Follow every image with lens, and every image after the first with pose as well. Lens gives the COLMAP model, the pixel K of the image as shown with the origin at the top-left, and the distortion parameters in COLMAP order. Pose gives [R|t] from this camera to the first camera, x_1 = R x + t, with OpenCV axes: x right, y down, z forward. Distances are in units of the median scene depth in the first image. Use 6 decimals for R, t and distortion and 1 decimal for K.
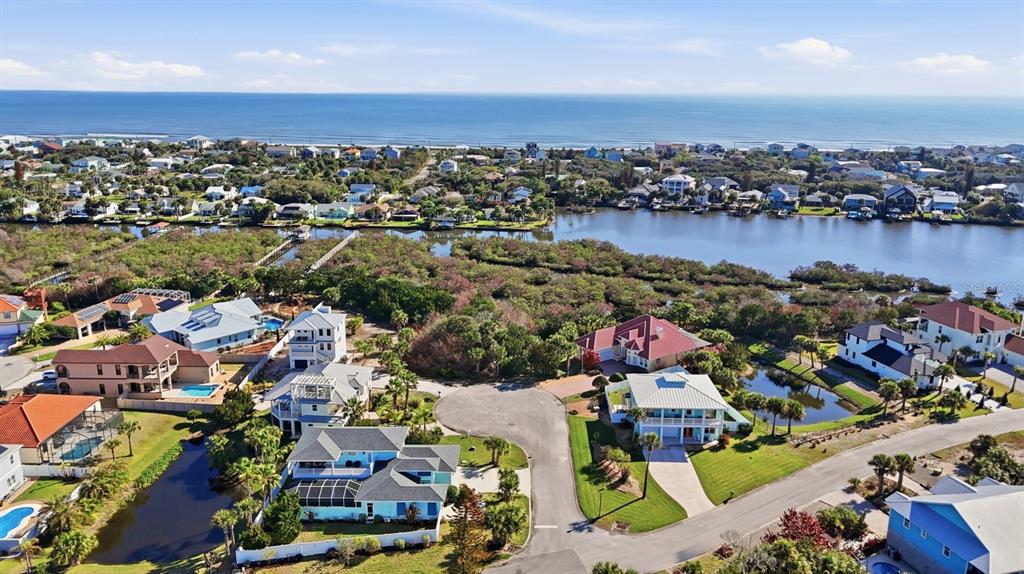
lens RADIAL K [[746.1, 0, 522.3], [0, 746.1, 289.5], [0, 0, 1]] dist [0.052188, -0.045707]
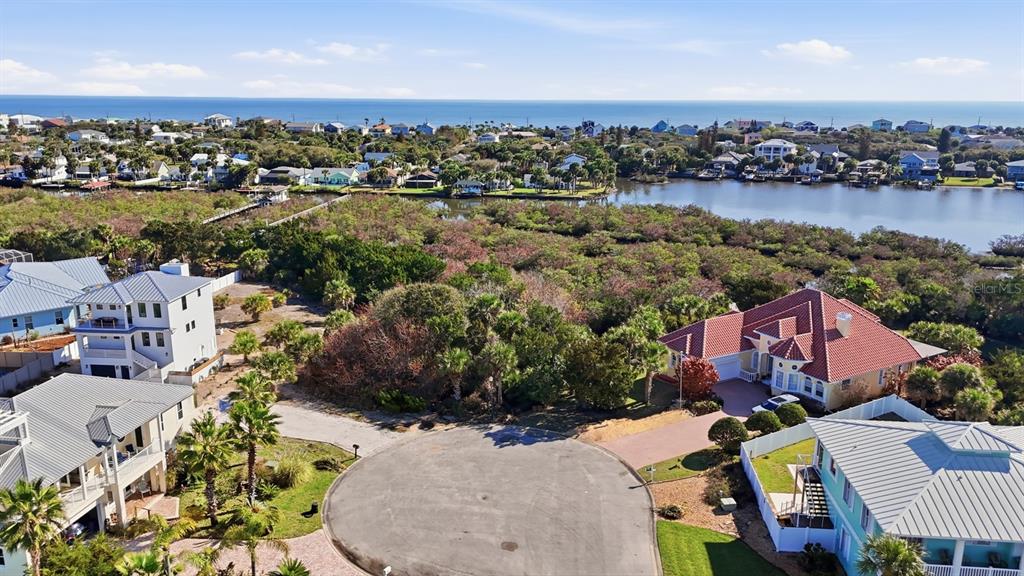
lens RADIAL K [[746.1, 0, 522.3], [0, 746.1, 290.5], [0, 0, 1]] dist [0.052188, -0.045707]
pose [[0.997056, 0.014652, -0.075266, 0.010295], [-0.015577, 0.999810, -0.011705, 0.029480], [0.075080, 0.012843, 0.997095, 0.334792]]
